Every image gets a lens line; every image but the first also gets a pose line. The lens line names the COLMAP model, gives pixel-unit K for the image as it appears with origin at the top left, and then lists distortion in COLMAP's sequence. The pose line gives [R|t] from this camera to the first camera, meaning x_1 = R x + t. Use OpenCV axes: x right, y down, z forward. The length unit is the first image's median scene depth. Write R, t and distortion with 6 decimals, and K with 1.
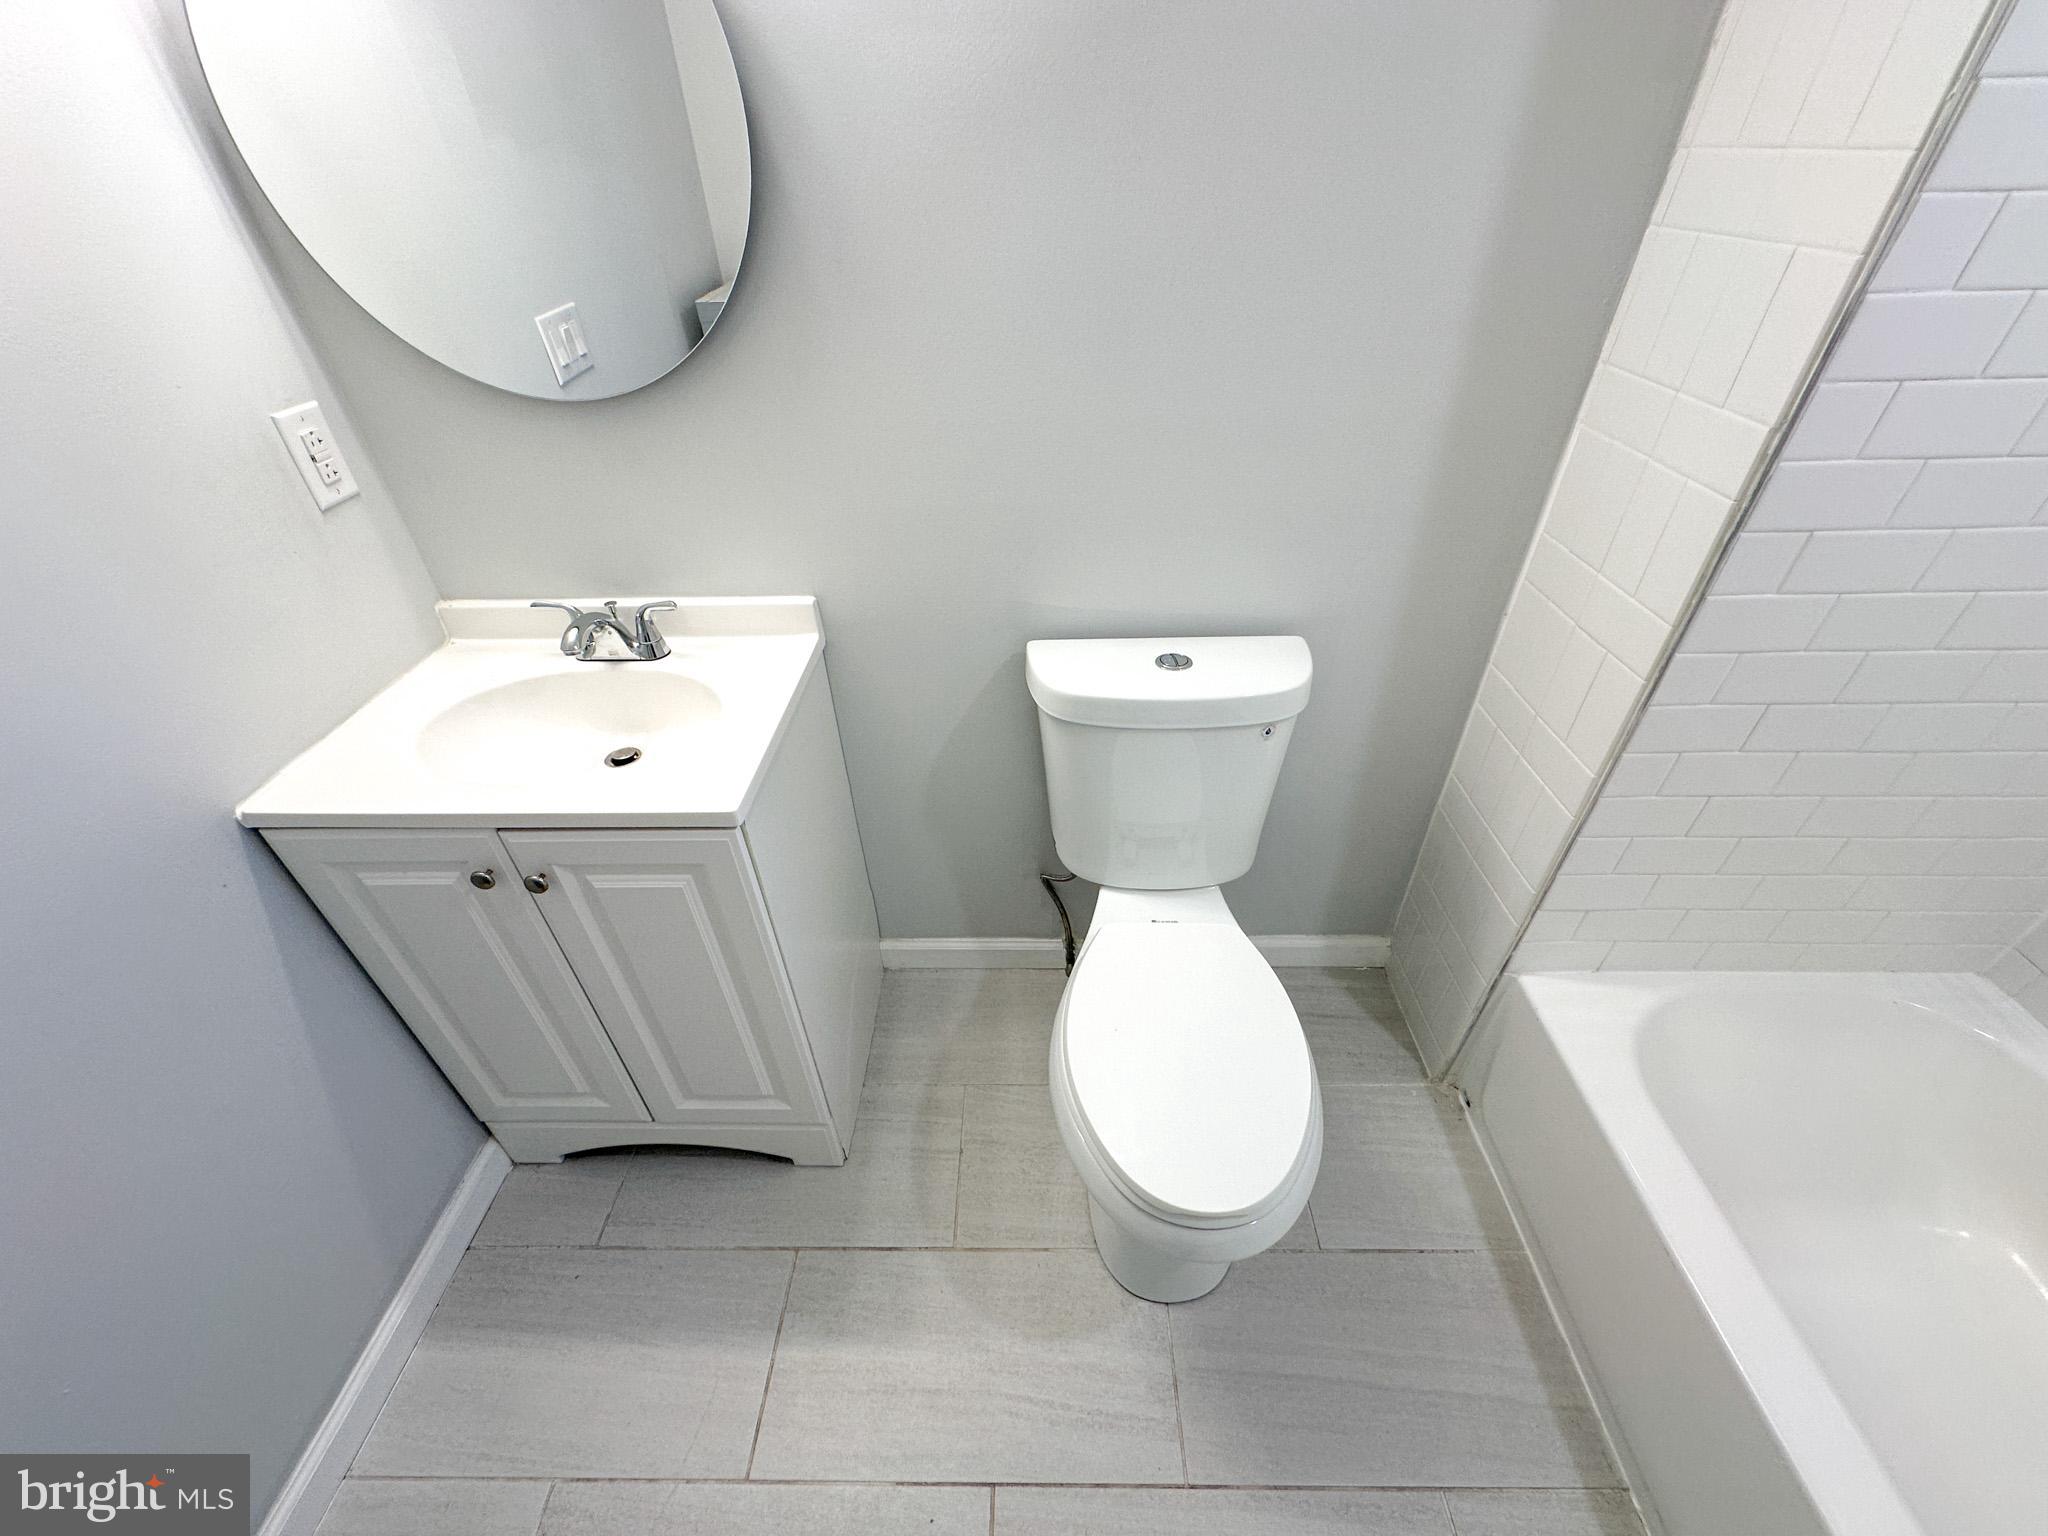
lens RADIAL K [[816.2, 0, 1023.3], [0, 816.2, 768.6], [0, 0, 1]] dist [-0.003121, 0.000421]
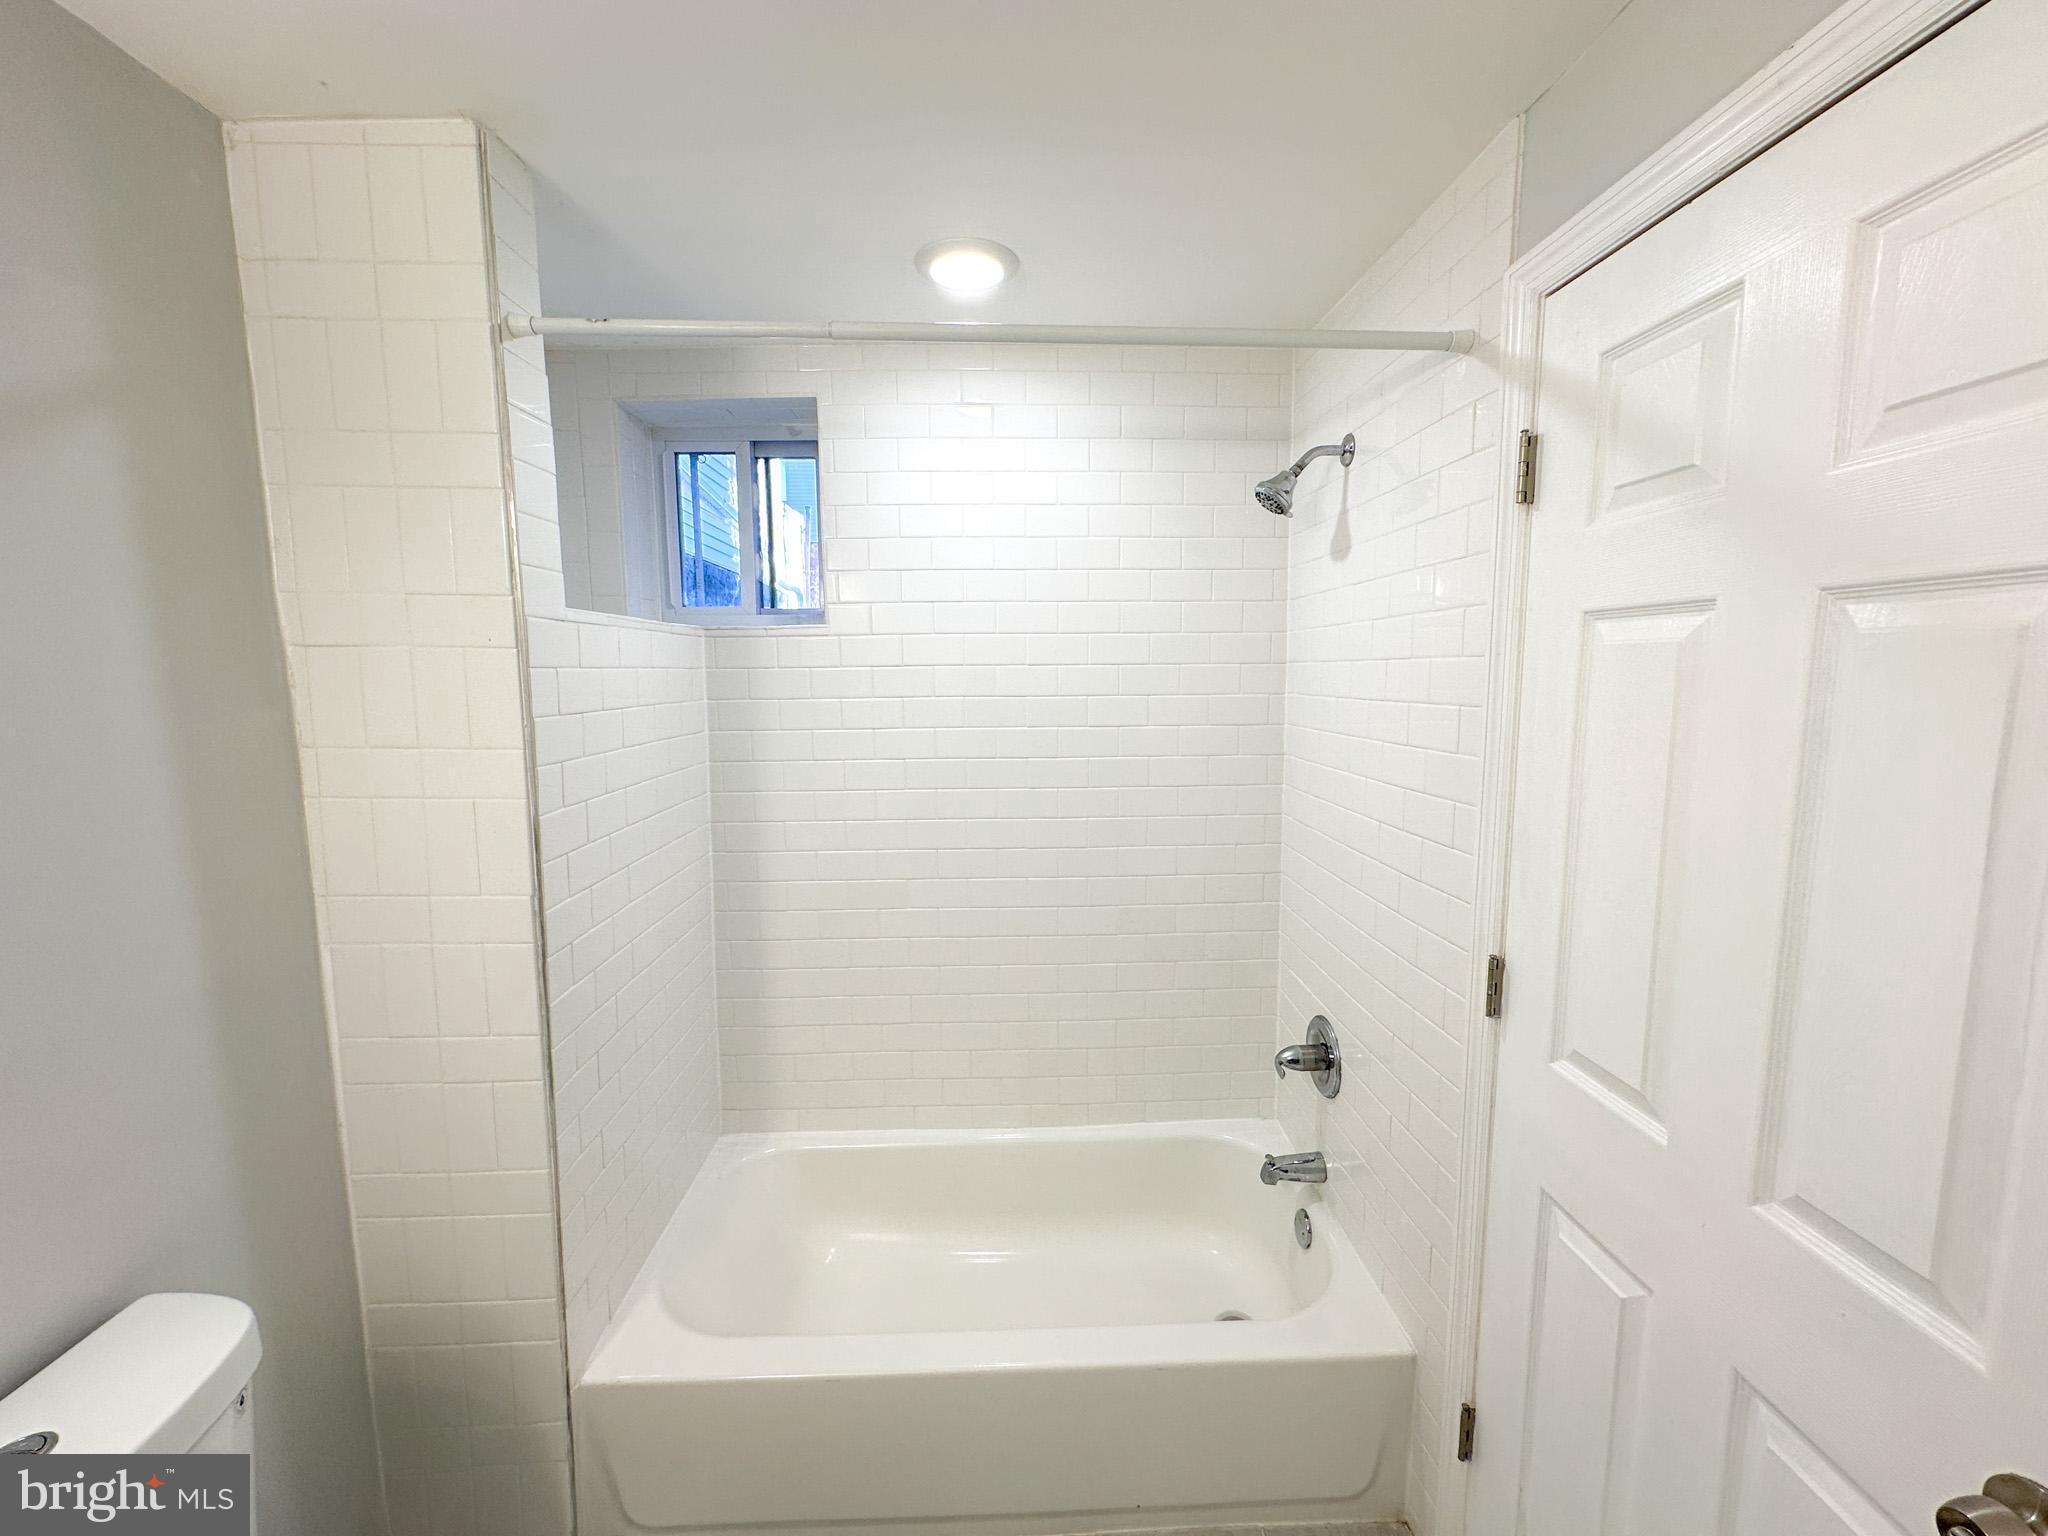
lens RADIAL K [[816.2, 0, 1023.3], [0, 816.2, 768.6], [0, 0, 1]] dist [-0.003121, 0.000421]
pose [[-0.055632, -0.101598, 0.993269, -0.520612], [0.602690, 0.789713, 0.114534, -0.196851], [-0.796034, 0.605005, 0.017299, 0.092015]]
